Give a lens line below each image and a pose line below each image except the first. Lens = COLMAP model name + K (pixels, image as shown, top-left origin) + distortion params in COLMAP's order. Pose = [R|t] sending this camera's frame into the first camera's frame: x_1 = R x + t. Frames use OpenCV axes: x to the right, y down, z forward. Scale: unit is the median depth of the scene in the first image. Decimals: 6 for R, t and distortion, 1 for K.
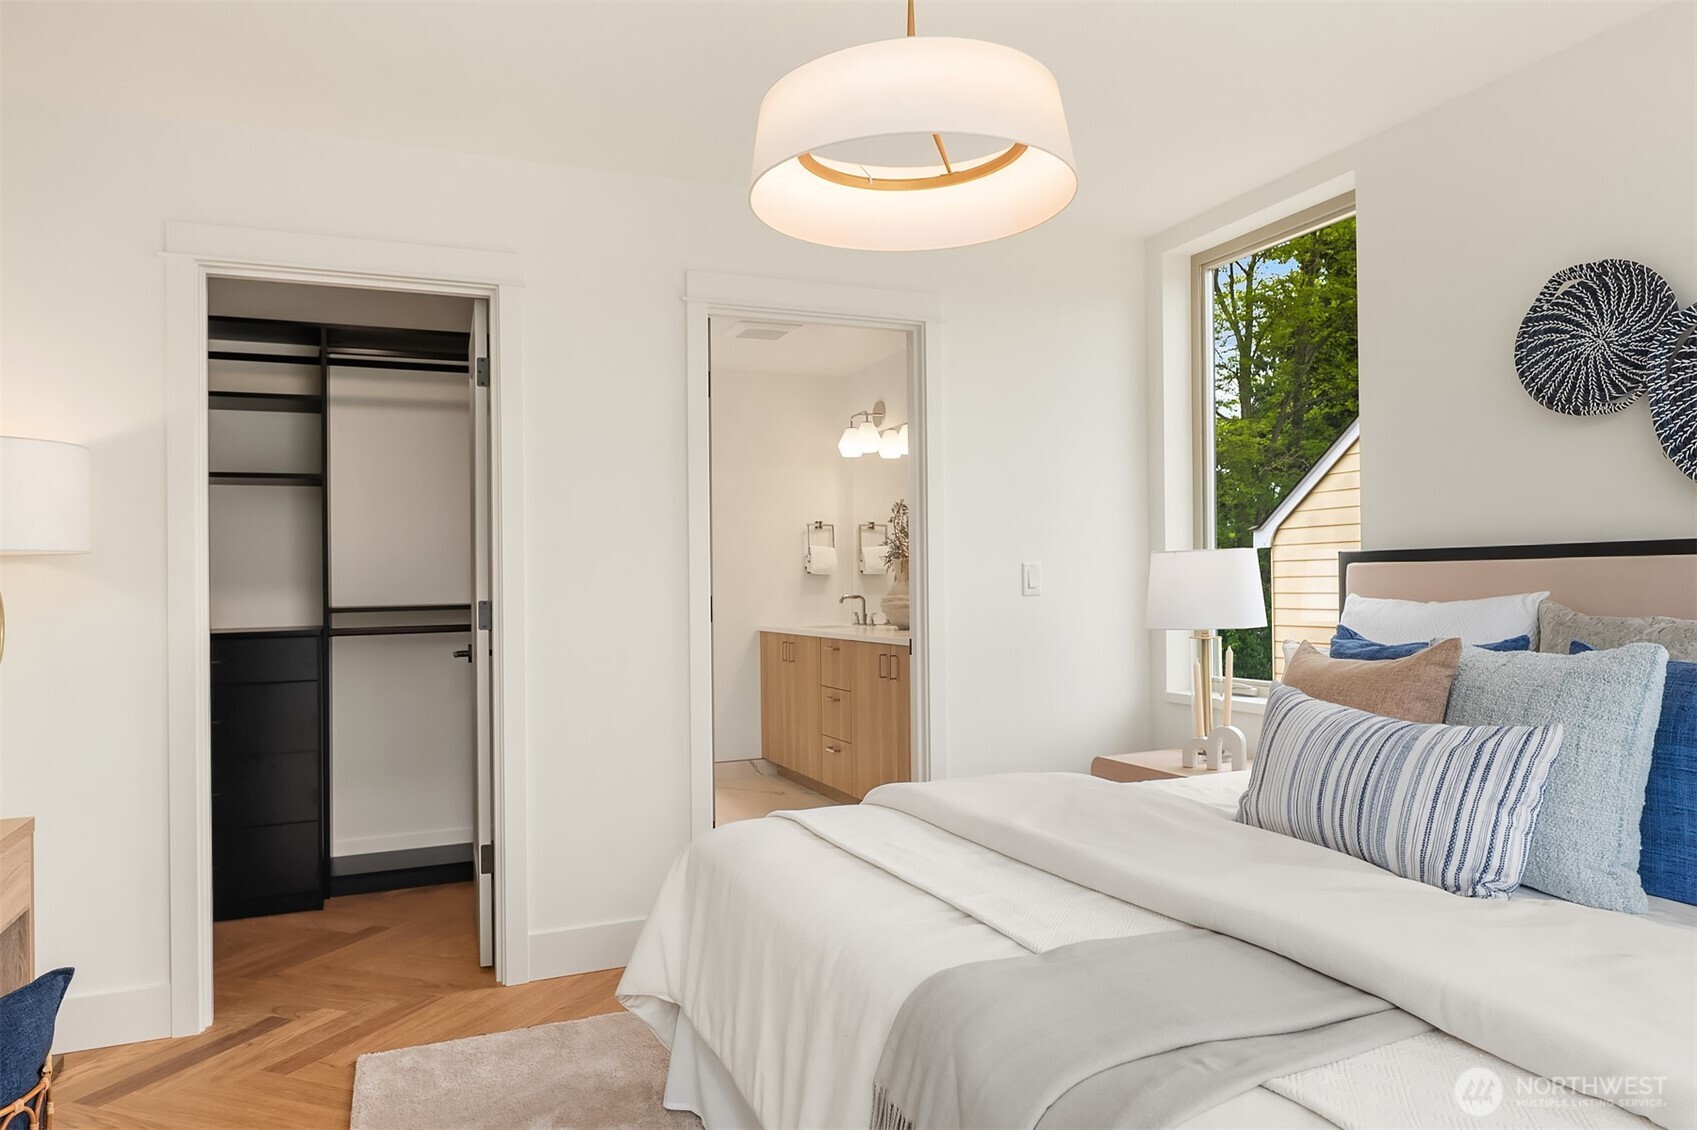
lens RADIAL K [[1091.5, 0, 848.5], [0, 1091.5, 565.0], [0, 0, 1]] dist [0.000433, -0.000005]
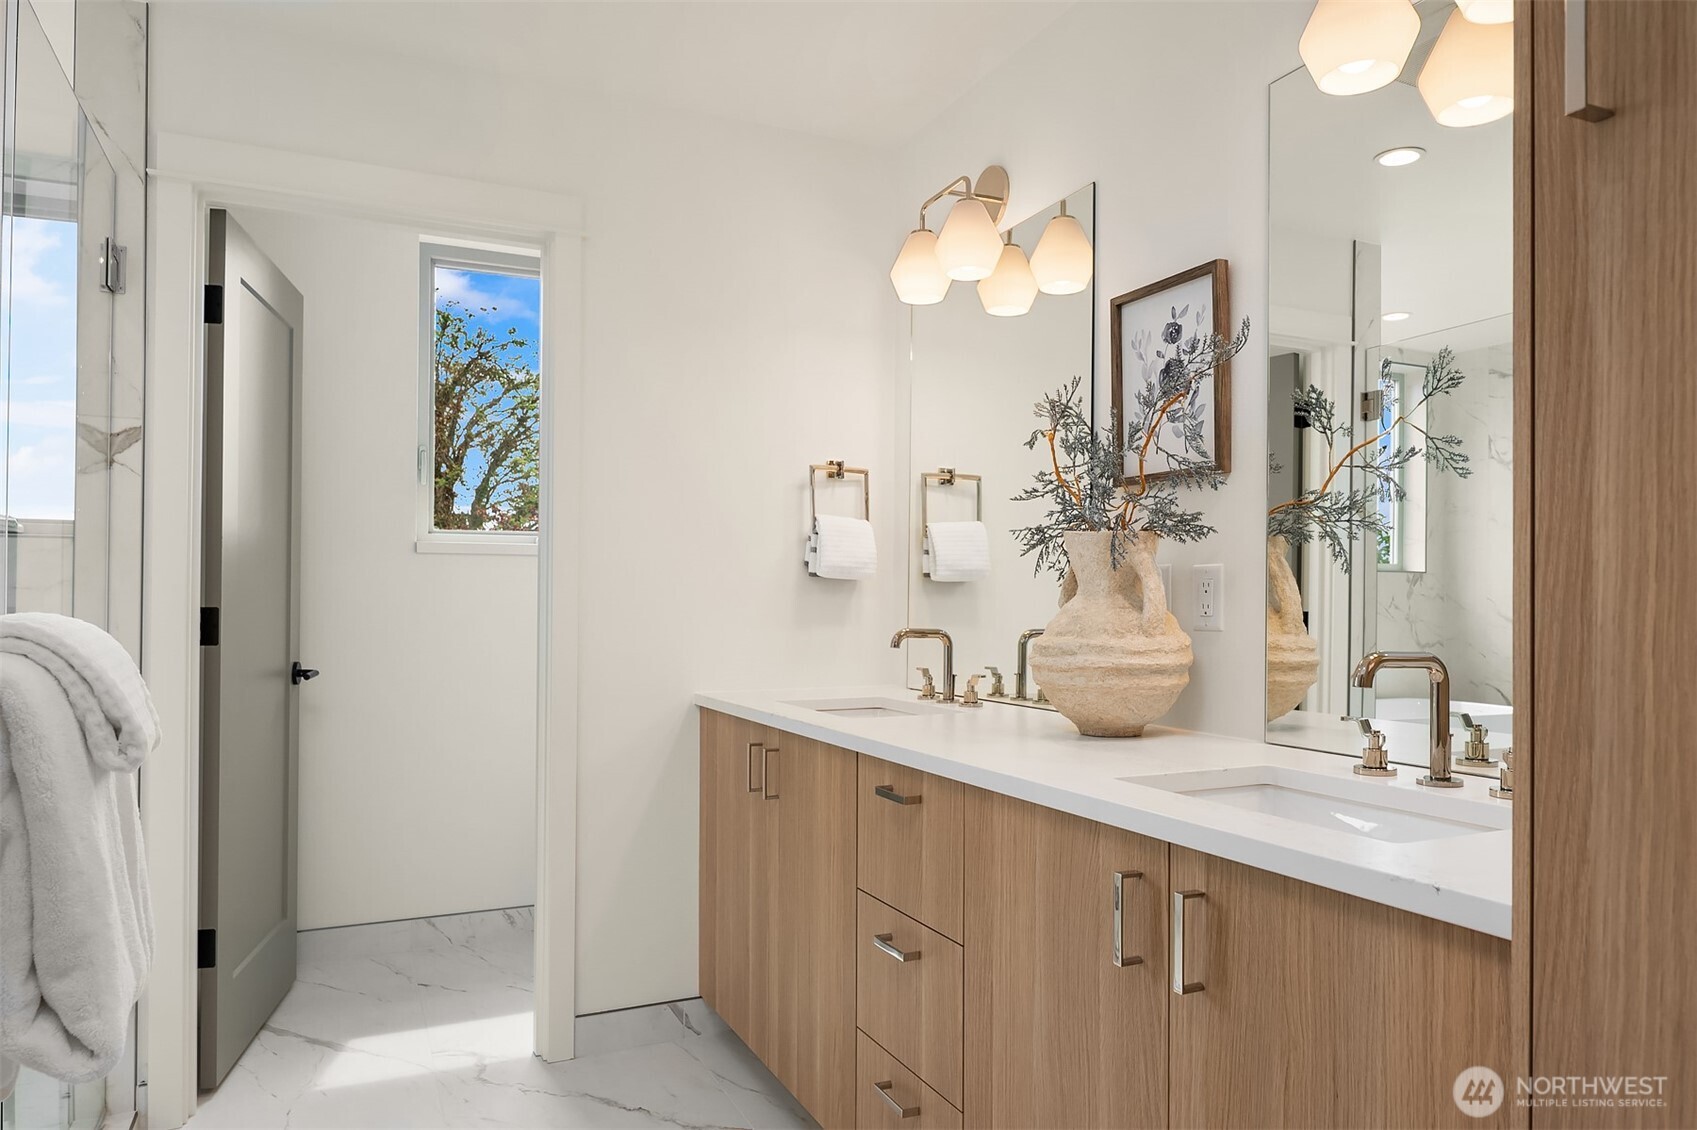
lens RADIAL K [[1098.9, 0, 849.2], [0, 1098.9, 588.5], [0, 0, 1]] dist [-0.001523, -0.000121]
pose [[0.999436, 0.018144, 0.028245, -0.034714], [-0.018132, 0.999835, -0.000681, 0.012699], [-0.028253, 0.000169, 0.999601, 0.565697]]
